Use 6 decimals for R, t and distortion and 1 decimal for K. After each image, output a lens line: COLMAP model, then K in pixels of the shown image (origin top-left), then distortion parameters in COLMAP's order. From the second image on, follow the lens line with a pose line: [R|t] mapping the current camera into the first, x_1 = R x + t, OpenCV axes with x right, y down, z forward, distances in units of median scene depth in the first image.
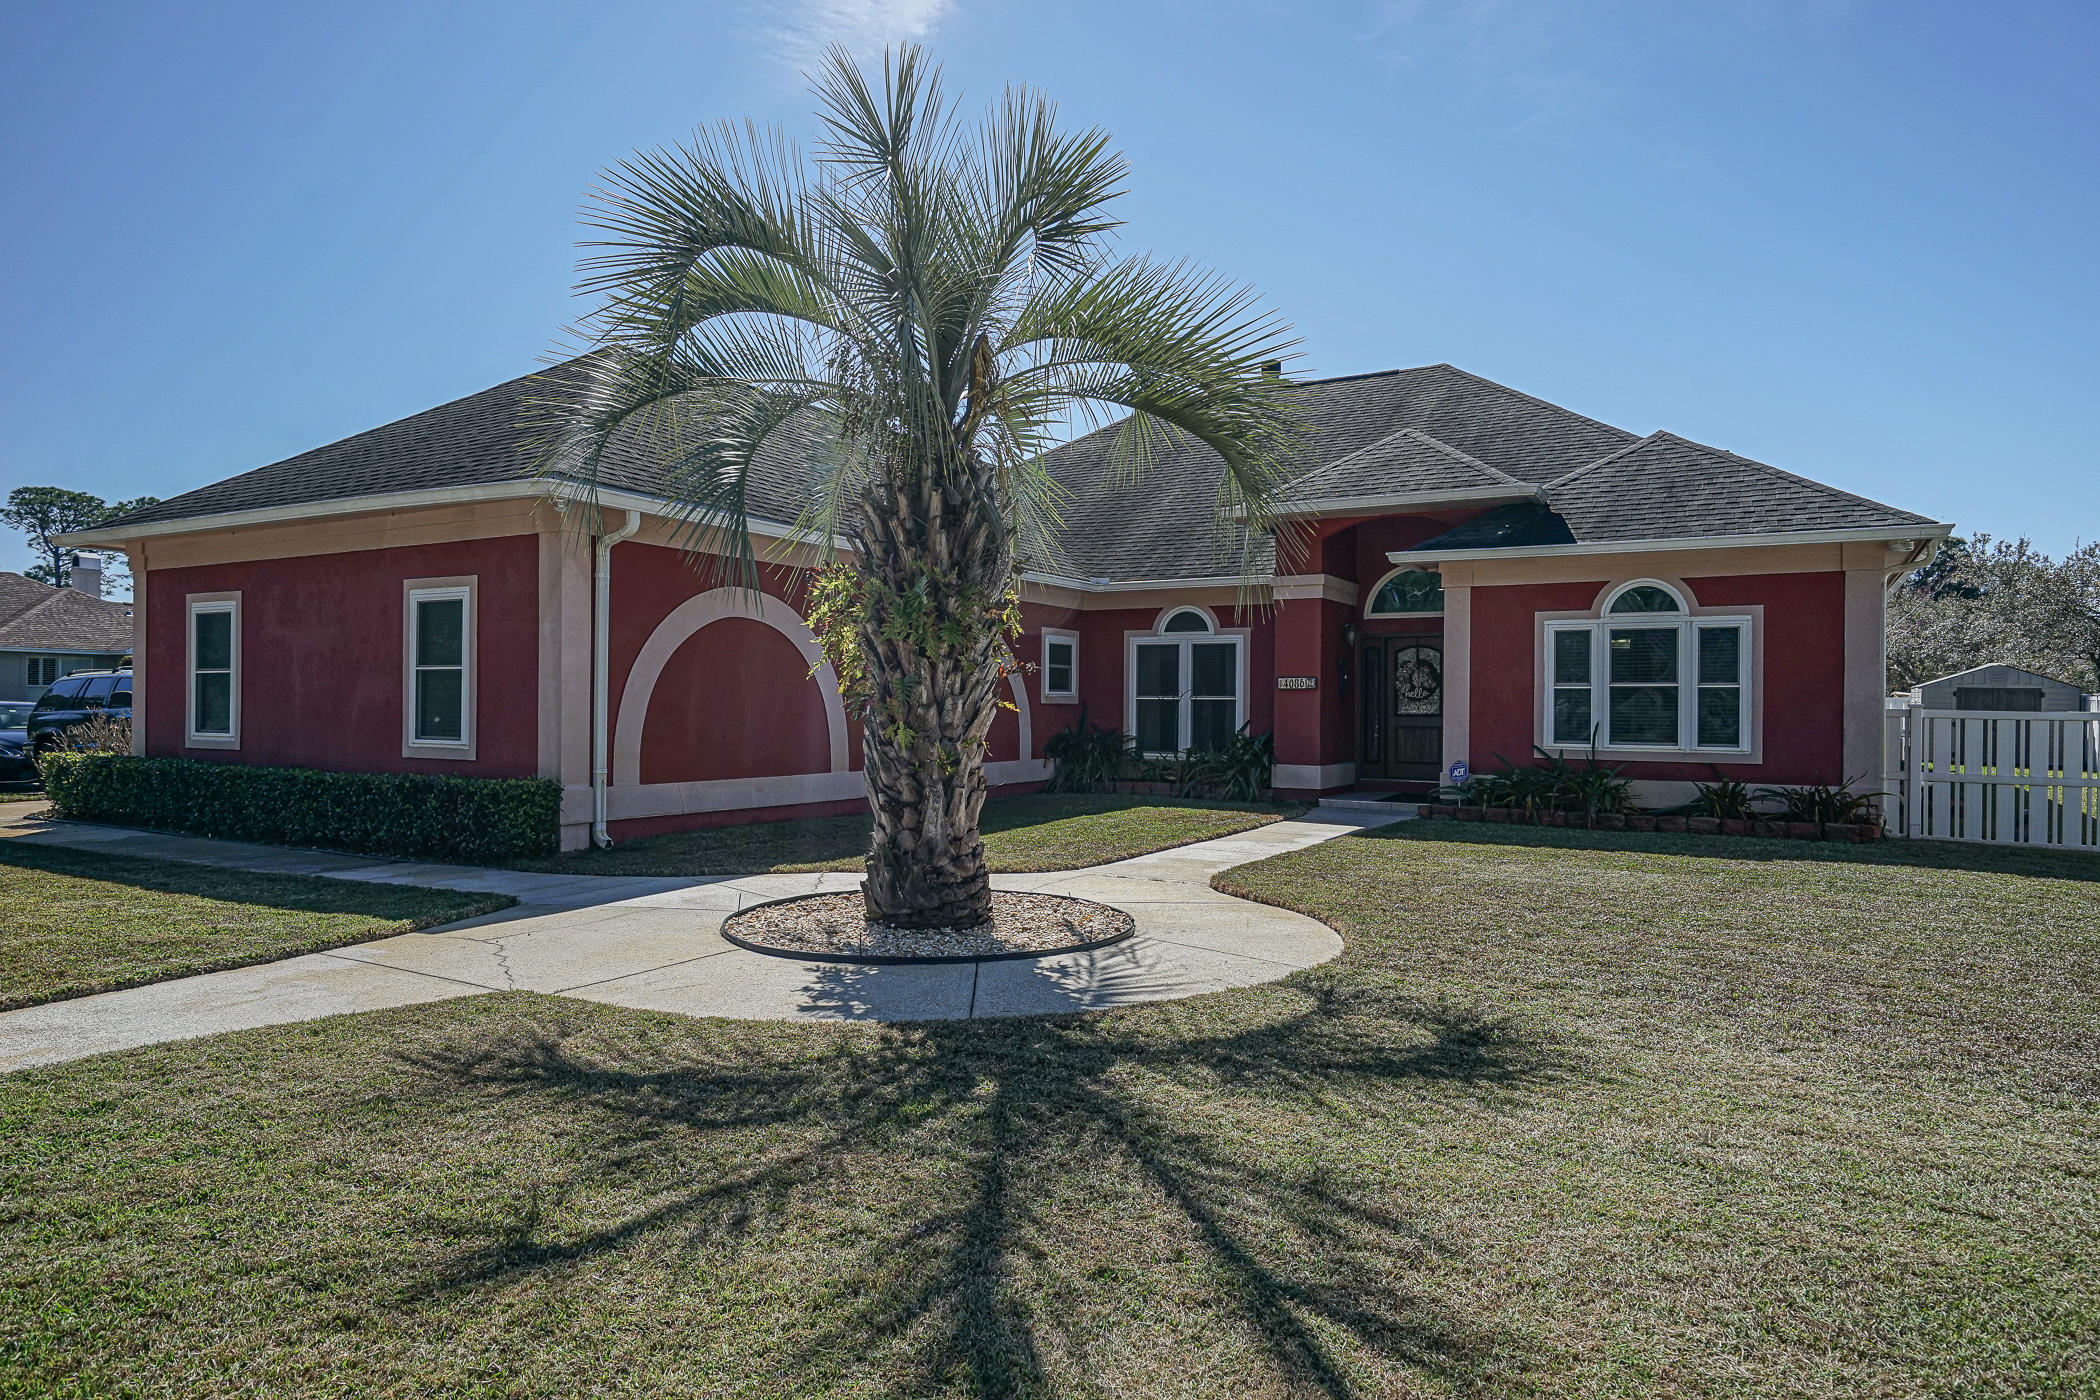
lens RADIAL K [[1277.3, 0, 1050.0], [0, 1277.3, 700.0], [0, 0, 1]] dist [0.025808, 0.001463]
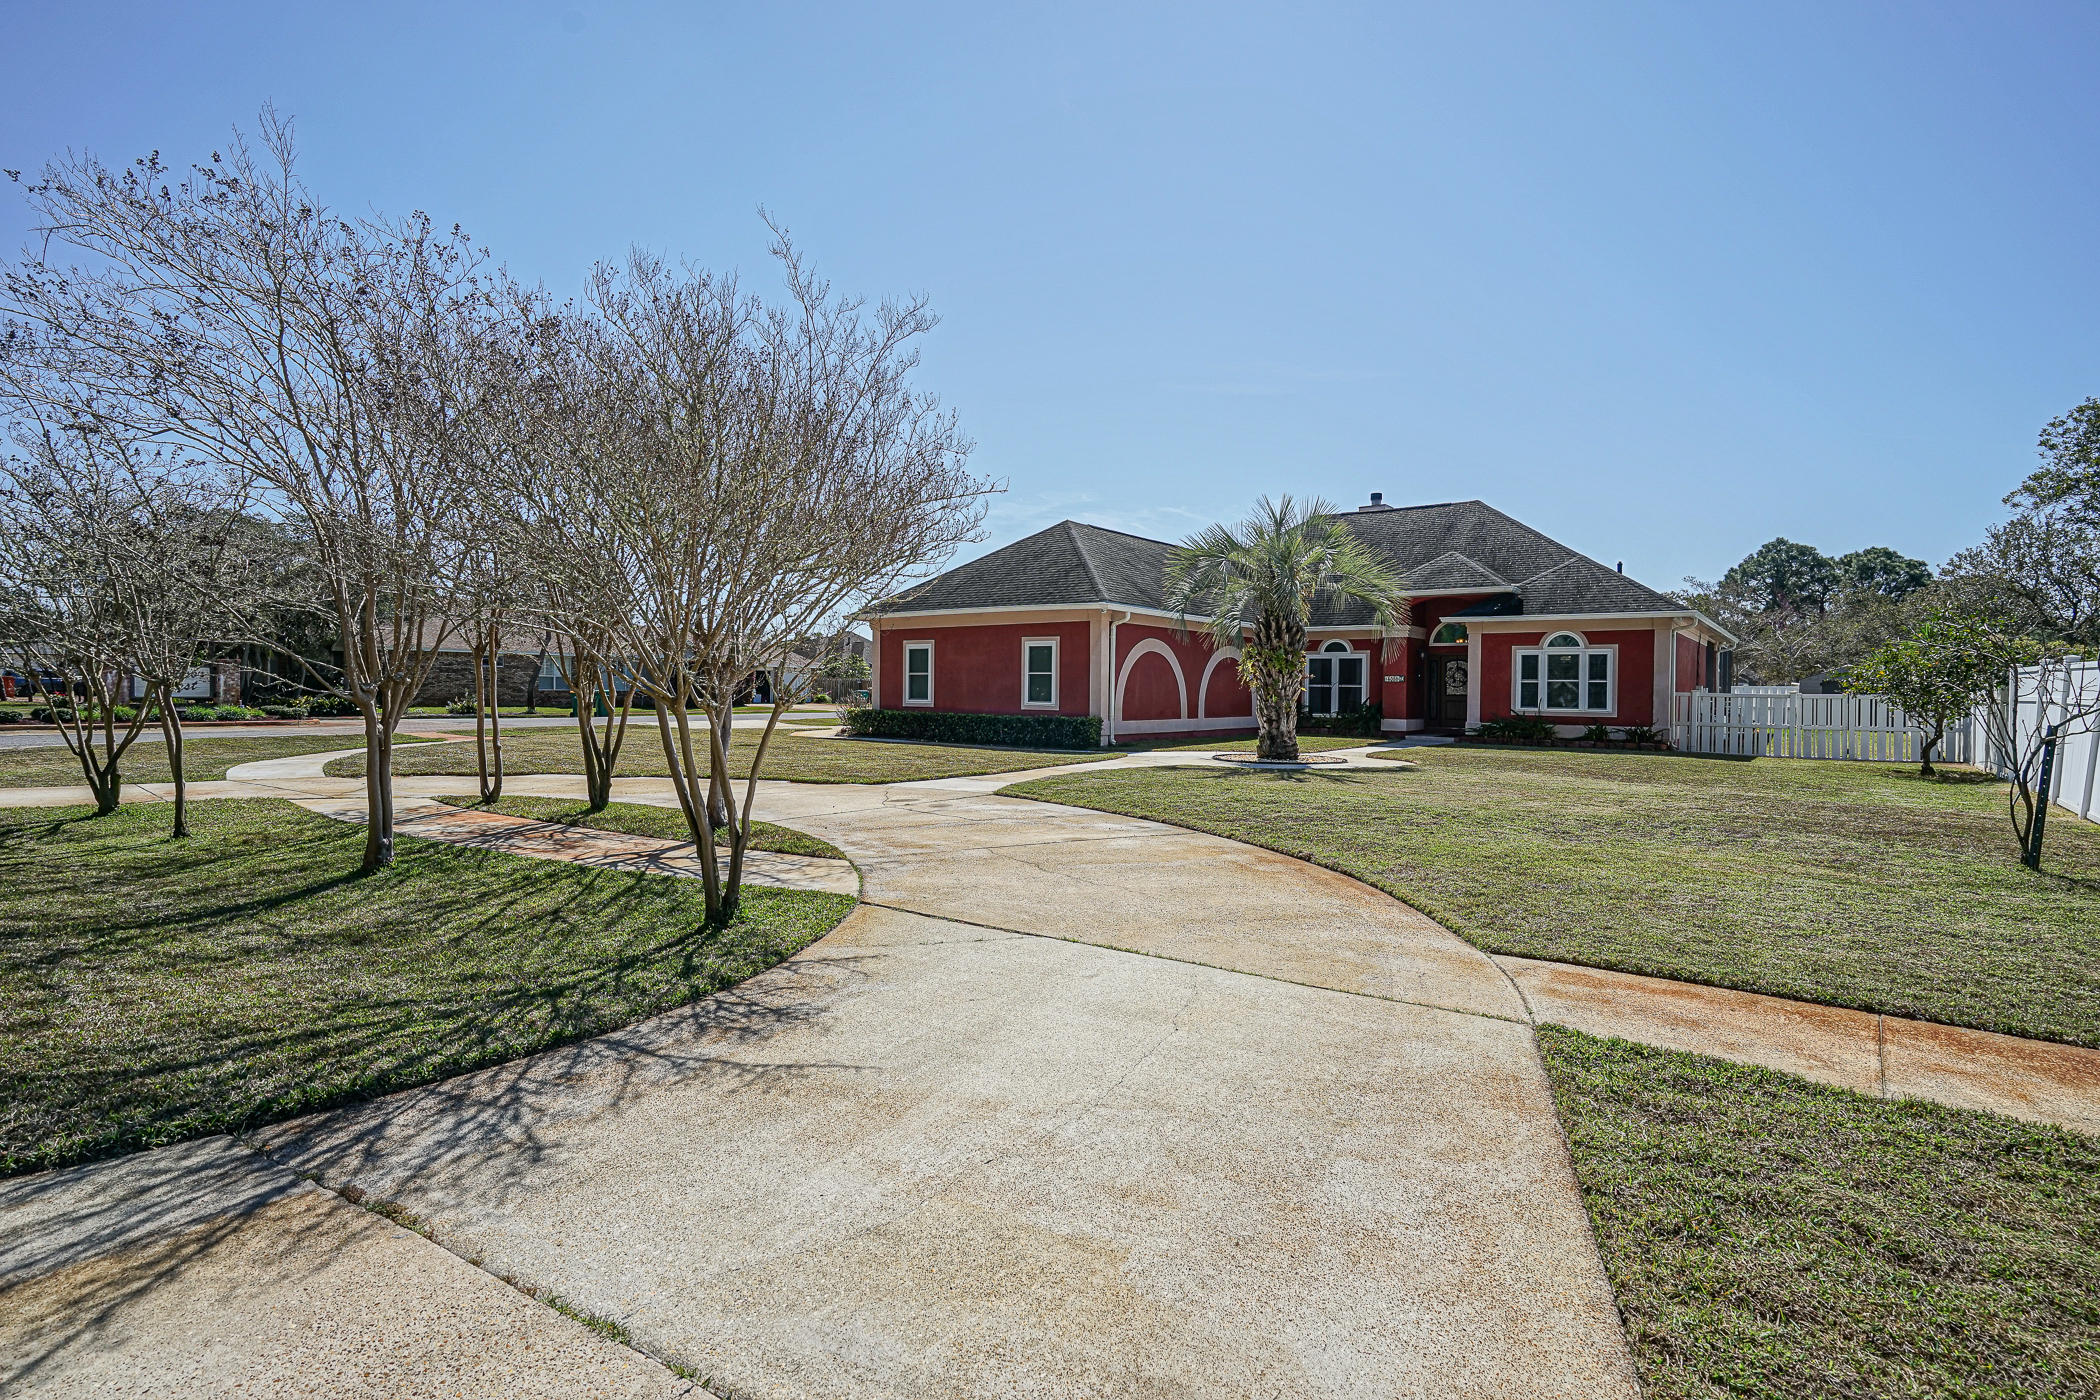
lens RADIAL K [[1078.6, 0, 1050.0], [0, 1078.6, 700.0], [0, 0, 1]] dist [0.039077, 0.000391]
pose [[0.994830, 0.004634, -0.101444, -0.214679], [-0.003260, 0.999901, 0.013705, -0.001798], [0.101498, -0.013304, 0.994747, -0.933036]]
